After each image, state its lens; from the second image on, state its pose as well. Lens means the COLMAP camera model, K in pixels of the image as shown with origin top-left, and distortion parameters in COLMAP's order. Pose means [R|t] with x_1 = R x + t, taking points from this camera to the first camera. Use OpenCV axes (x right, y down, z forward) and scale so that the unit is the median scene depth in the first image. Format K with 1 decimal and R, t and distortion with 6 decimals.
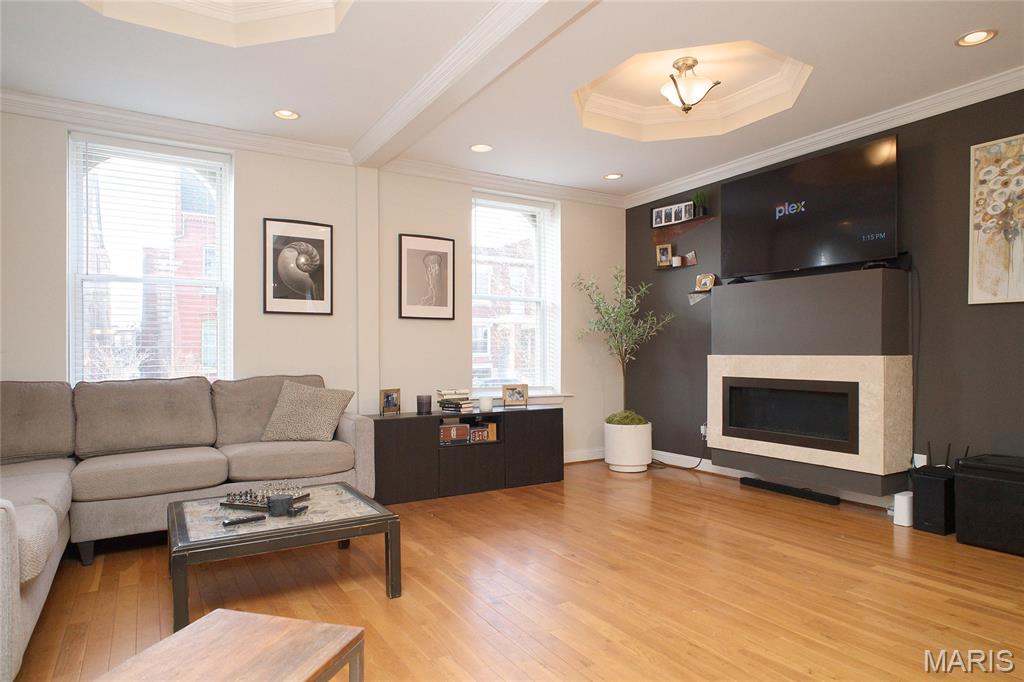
lens RADIAL K [[601.1, 0, 519.8], [0, 601.1, 354.3], [0, 0, 1]] dist [-0.013324, 0.007604]
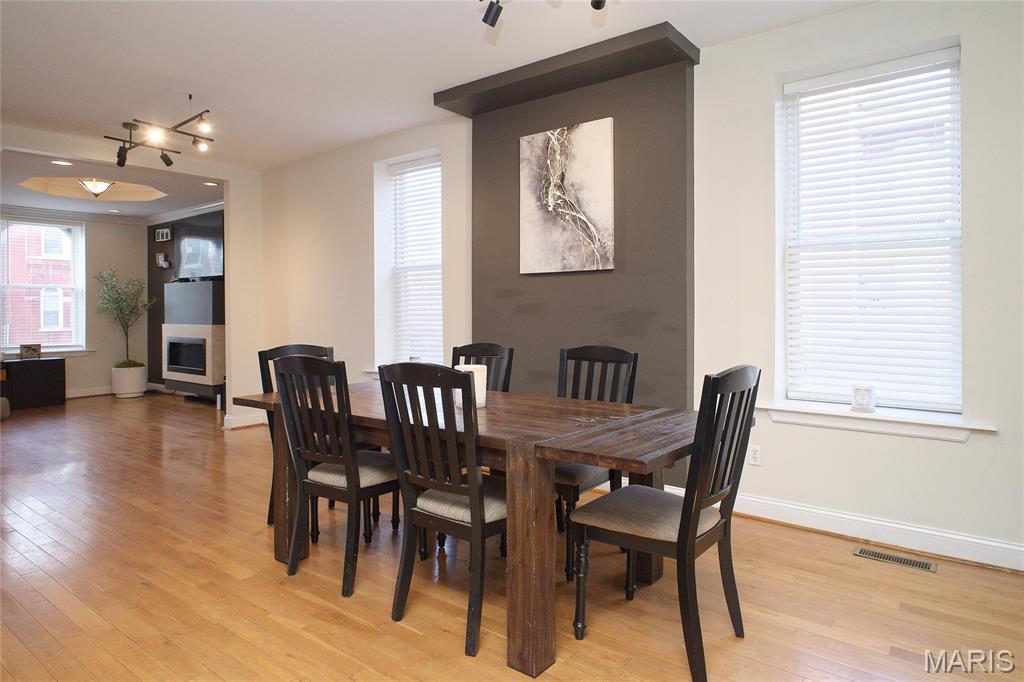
lens RADIAL K [[601.1, 0, 522.5], [0, 601.1, 312.7], [0, 0, 1]] dist [-0.013324, 0.007604]
pose [[0.934986, -0.008544, 0.354582, 0.720280], [0.007352, 0.999962, 0.004711, -0.034254], [-0.354609, -0.001798, 0.935013, -1.018270]]
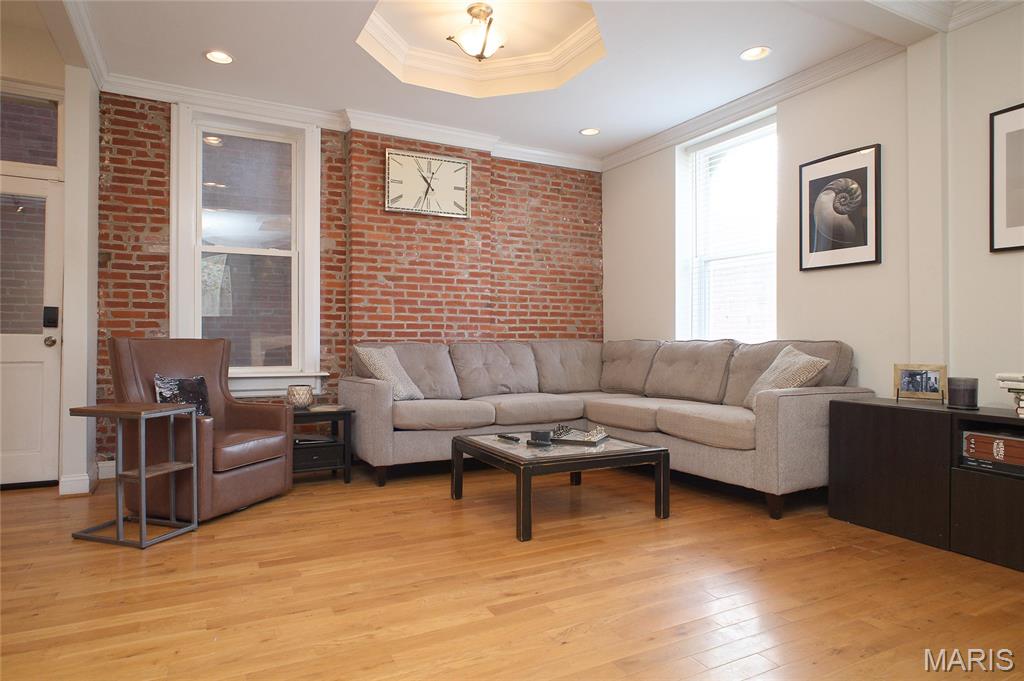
lens RADIAL K [[601.1, 0, 511.0], [0, 601.1, 332.3], [0, 0, 1]] dist [-0.013324, 0.007604]
pose [[-0.074771, -0.005084, -0.997188, 0.477062], [-0.003426, 0.999982, -0.004841, 0.027895], [0.997195, 0.003054, -0.074787, 0.603488]]
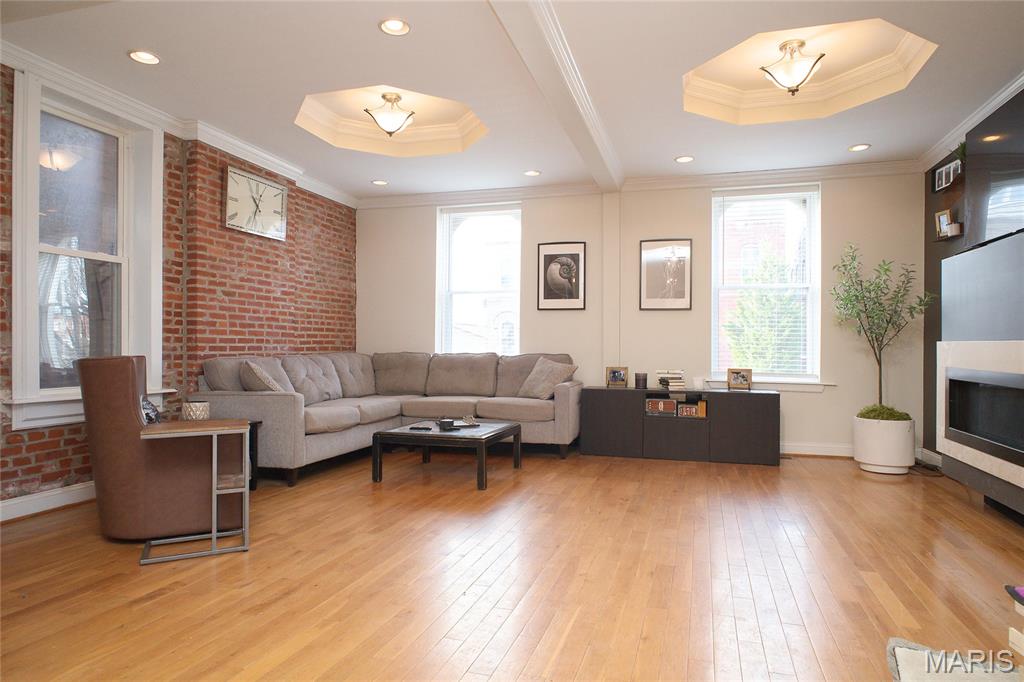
lens RADIAL K [[601.1, 0, 526.6], [0, 601.1, 342.1], [0, 0, 1]] dist [-0.013324, 0.007604]
pose [[0.672118, 0.005315, -0.740425, 0.590996], [-0.012318, 0.999916, -0.004004, 0.013515], [0.740342, 0.011811, 0.672127, 0.013928]]
